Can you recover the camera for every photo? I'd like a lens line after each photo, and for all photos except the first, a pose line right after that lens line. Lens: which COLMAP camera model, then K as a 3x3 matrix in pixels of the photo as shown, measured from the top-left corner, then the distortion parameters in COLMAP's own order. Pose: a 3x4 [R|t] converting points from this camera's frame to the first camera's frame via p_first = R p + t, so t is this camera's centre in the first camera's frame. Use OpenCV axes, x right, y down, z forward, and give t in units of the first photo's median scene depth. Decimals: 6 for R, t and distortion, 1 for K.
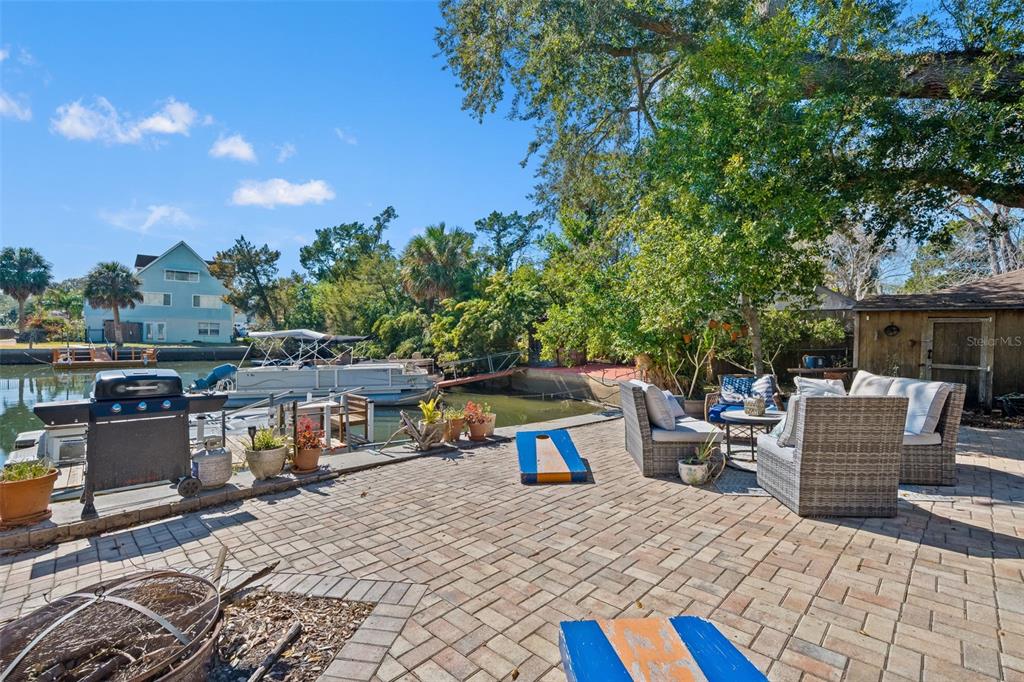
lens RADIAL K [[454.1, 0, 508.8], [0, 454.1, 343.8], [0, 0, 1]] dist [0.000880, 0.000252]
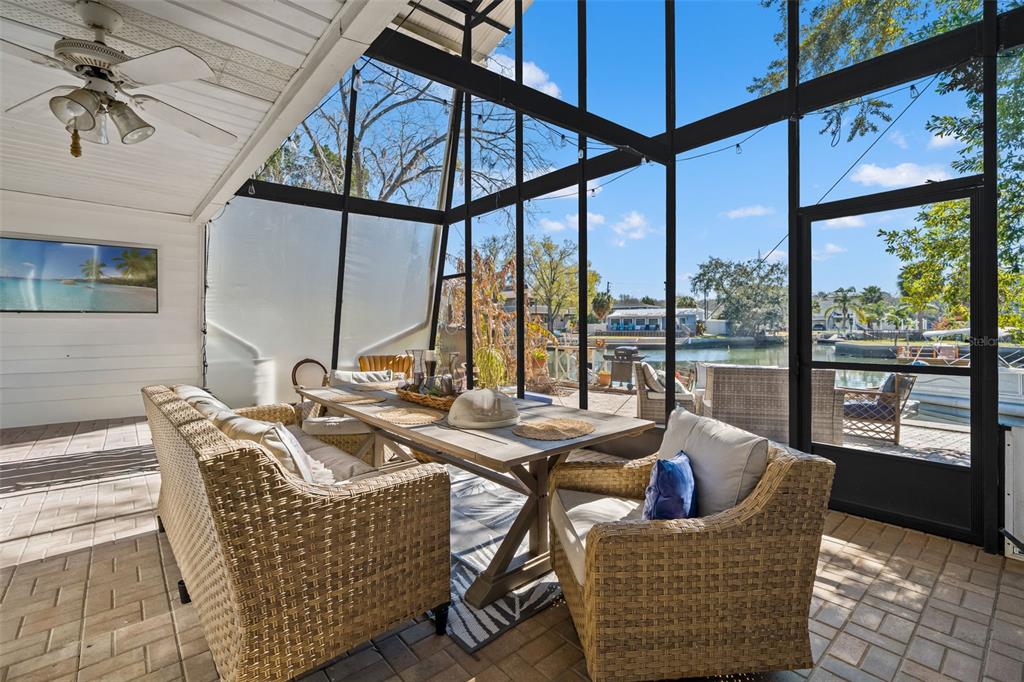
lens RADIAL K [[464.5, 0, 502.8], [0, 464.5, 330.1], [0, 0, 1]] dist [-0.001078, -0.000180]
pose [[-0.097414, -0.017894, -0.995083, 0.310651], [-0.011197, 0.999795, -0.016882, 0.000880], [0.995181, 0.009497, -0.097595, 0.058897]]
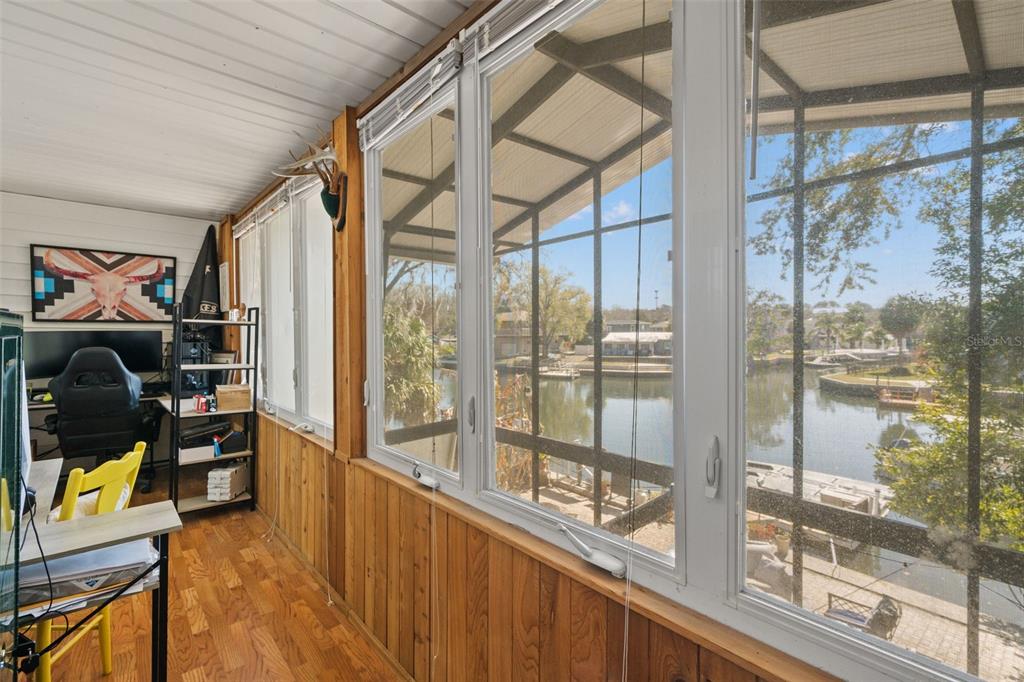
lens RADIAL K [[457.8, 0, 508.1], [0, 457.8, 336.5], [0, 0, 1]] dist [-0.000171, -0.000038]
pose [[-0.072416, -0.012153, -0.997300, 0.321542], [-0.013306, 0.999849, -0.011218, -0.099542], [0.997286, 0.012458, -0.072567, 0.048800]]
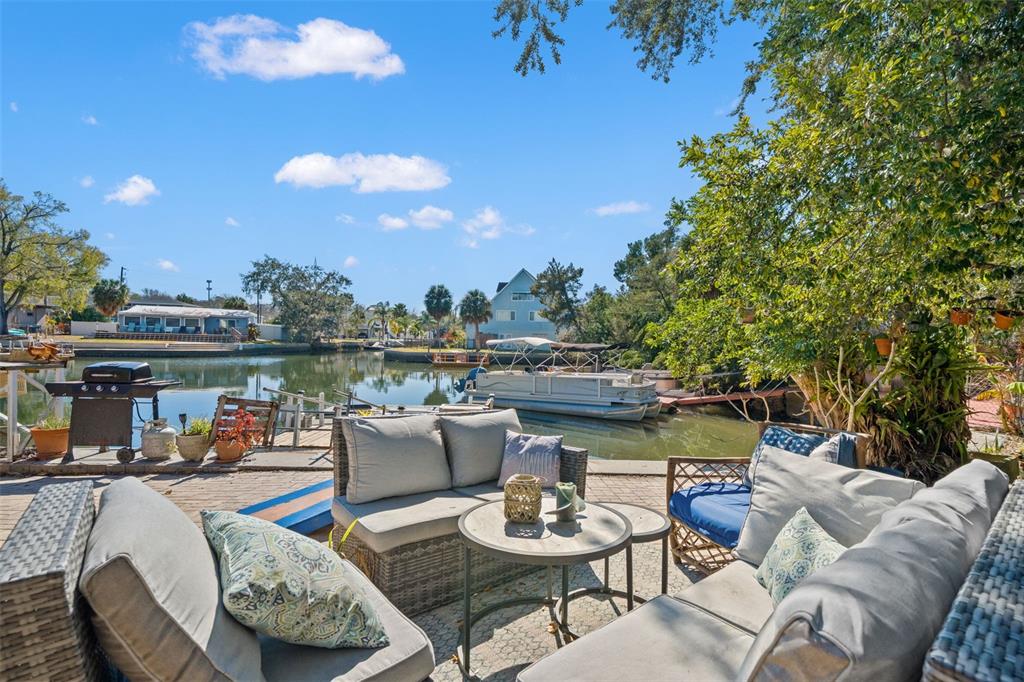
lens RADIAL K [[447.7, 0, 508.9], [0, 447.7, 345.8], [0, 0, 1]] dist [0.004587, 0.000152]
pose [[0.738810, 0.006318, -0.673885, 0.121109], [-0.018551, 0.999768, -0.010965, 0.000229], [0.673659, 0.020602, 0.738755, 0.100389]]
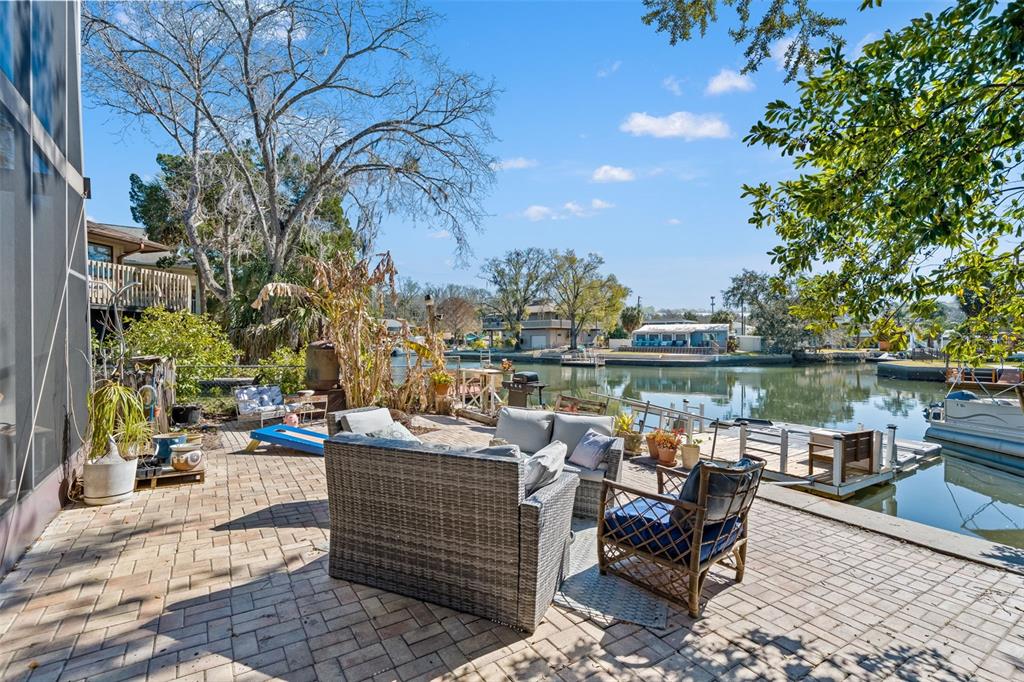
lens RADIAL K [[448.3, 0, 506.8], [0, 448.3, 342.0], [0, 0, 1]] dist [-0.000708, -0.000096]
pose [[-0.194673, -0.023089, -0.980596, 0.205475], [-0.021146, 0.999589, -0.019338, -0.007247], [0.980640, 0.016971, -0.195082, 0.174182]]
